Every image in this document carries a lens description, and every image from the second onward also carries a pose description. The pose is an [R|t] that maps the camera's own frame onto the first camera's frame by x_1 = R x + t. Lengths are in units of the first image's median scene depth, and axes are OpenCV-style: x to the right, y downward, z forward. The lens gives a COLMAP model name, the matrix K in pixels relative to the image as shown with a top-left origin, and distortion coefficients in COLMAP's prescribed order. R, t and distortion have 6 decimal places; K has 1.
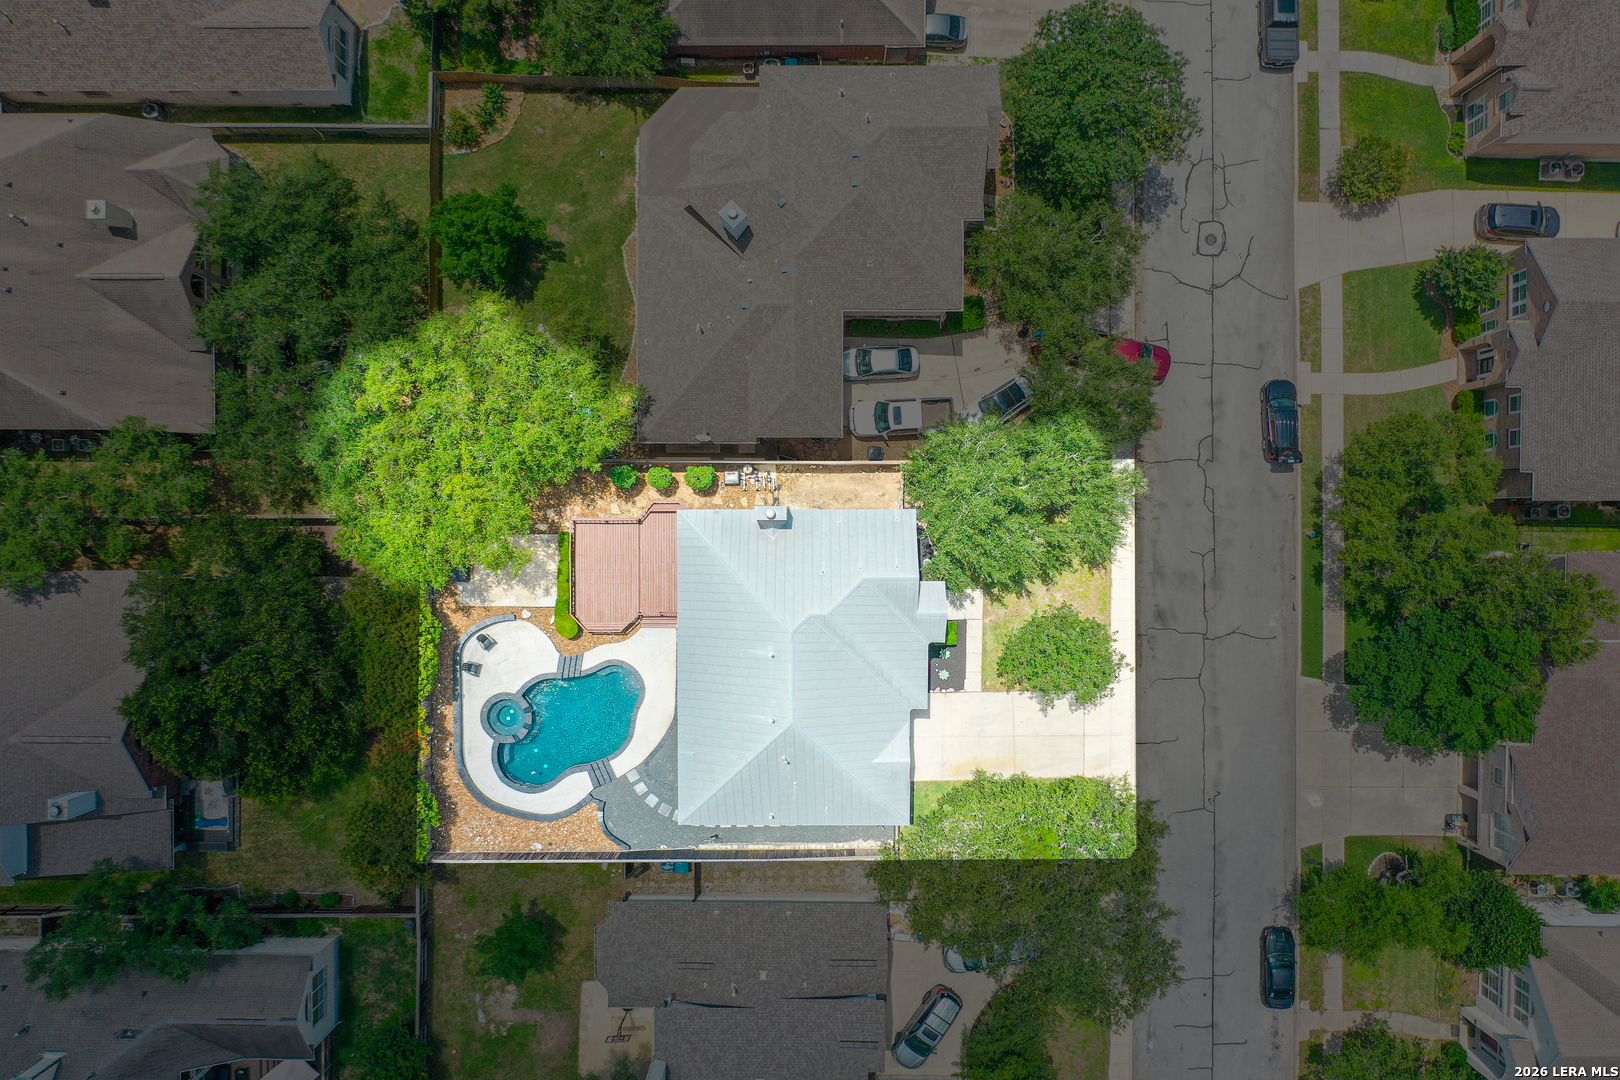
lens RADIAL K [[1271.8, 0, 800.5], [0, 1271.8, 569.7], [0, 0, 1]] dist [-0.005088, -0.004893]
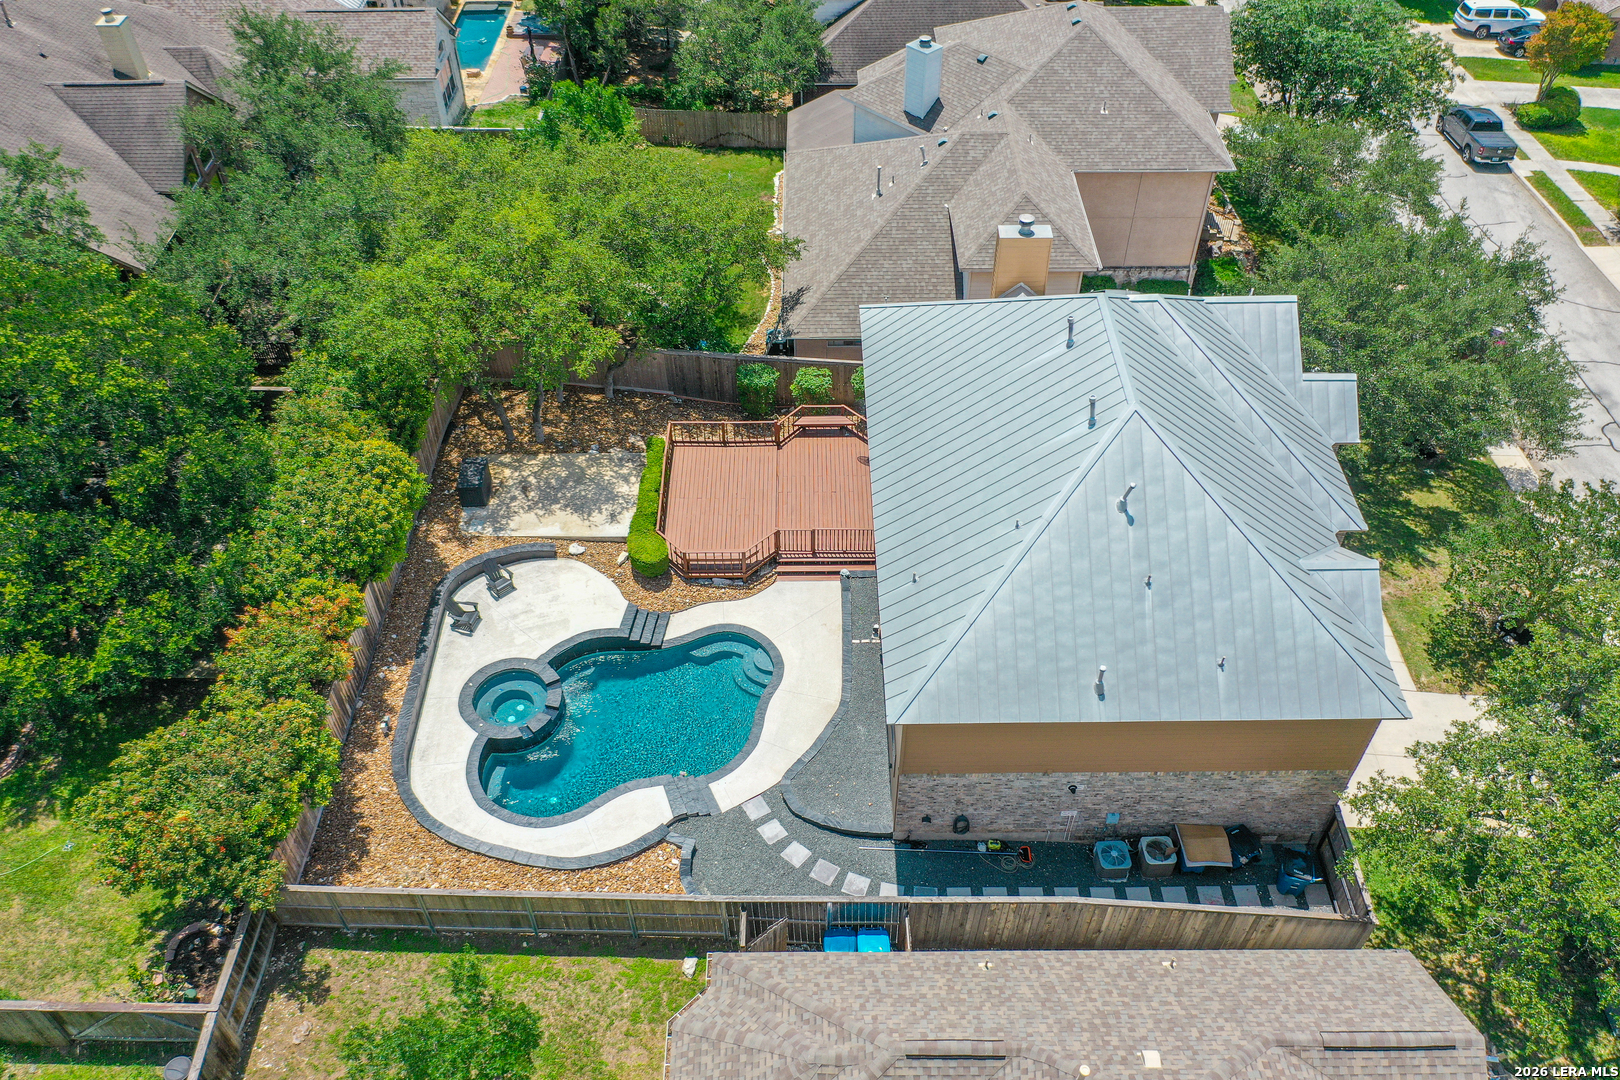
lens RADIAL K [[1271.8, 0, 809.9], [0, 1271.8, 538.4], [0, 0, 1]] dist [-0.005088, -0.004893]
pose [[0.999884, 0.001824, 0.015148, -0.120138], [0.009703, 0.690197, -0.723556, 0.439989], [-0.011775, 0.723619, 0.690099, 0.604296]]
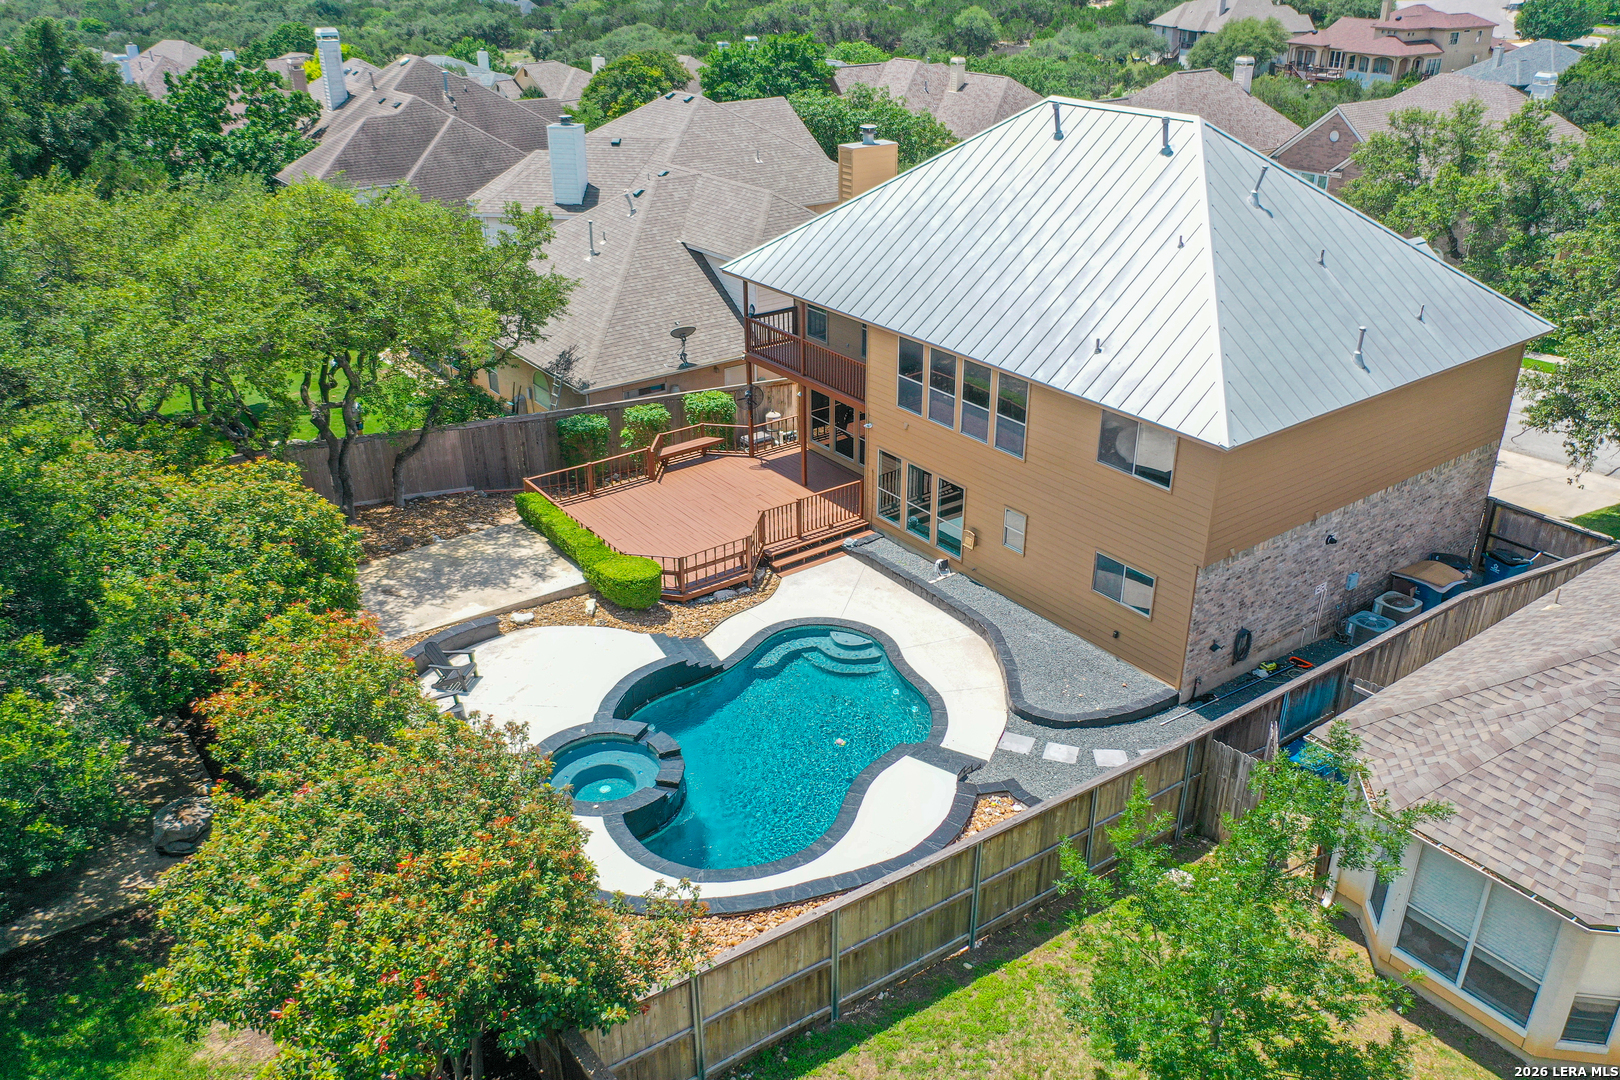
lens RADIAL K [[1271.8, 0, 806.8], [0, 1271.8, 529.1], [0, 0, 1]] dist [-0.005088, -0.004893]
pose [[0.803152, -0.247199, 0.542069, -0.348294], [0.595667, 0.315969, -0.738474, 0.363084], [0.011273, 0.916000, 0.401020, 0.819094]]
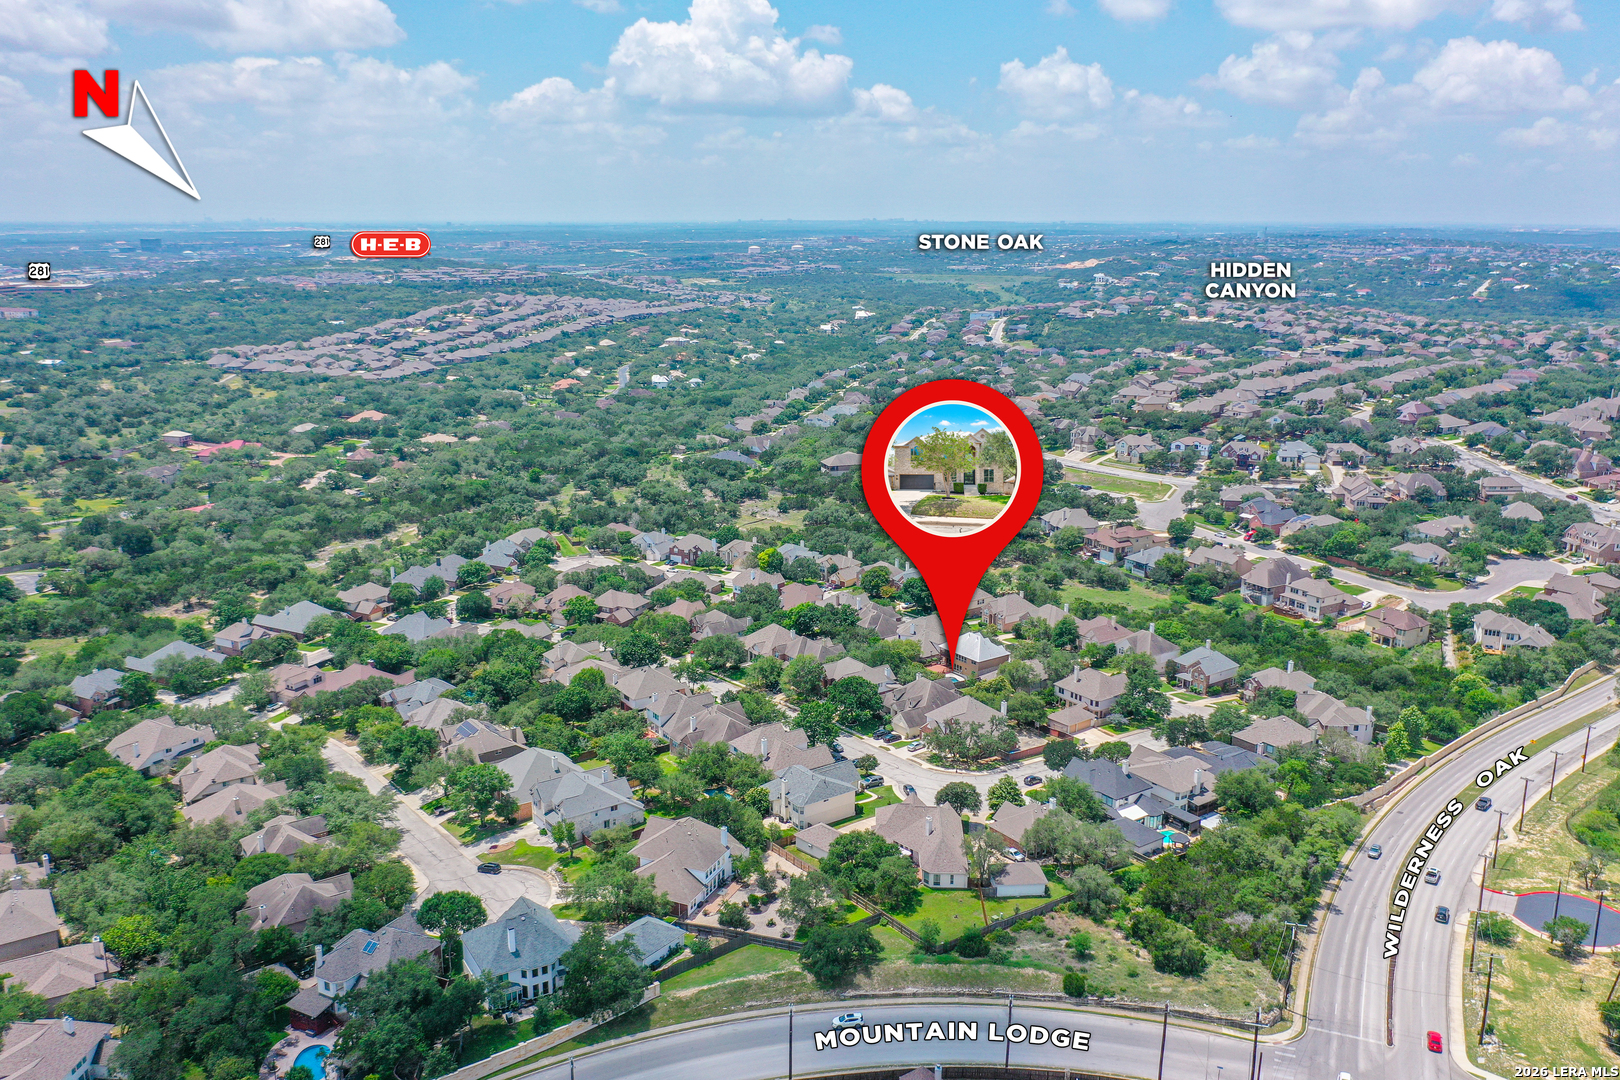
lens RADIAL K [[1271.8, 0, 809.1], [0, 1271.8, 540.4], [0, 0, 1]] dist [-0.005088, -0.004893]
pose [[0.814100, -0.122347, 0.567690, -3.256573], [0.580724, 0.172482, -0.795619, 3.531012], [-0.000575, 0.977385, 0.211467, -0.527030]]
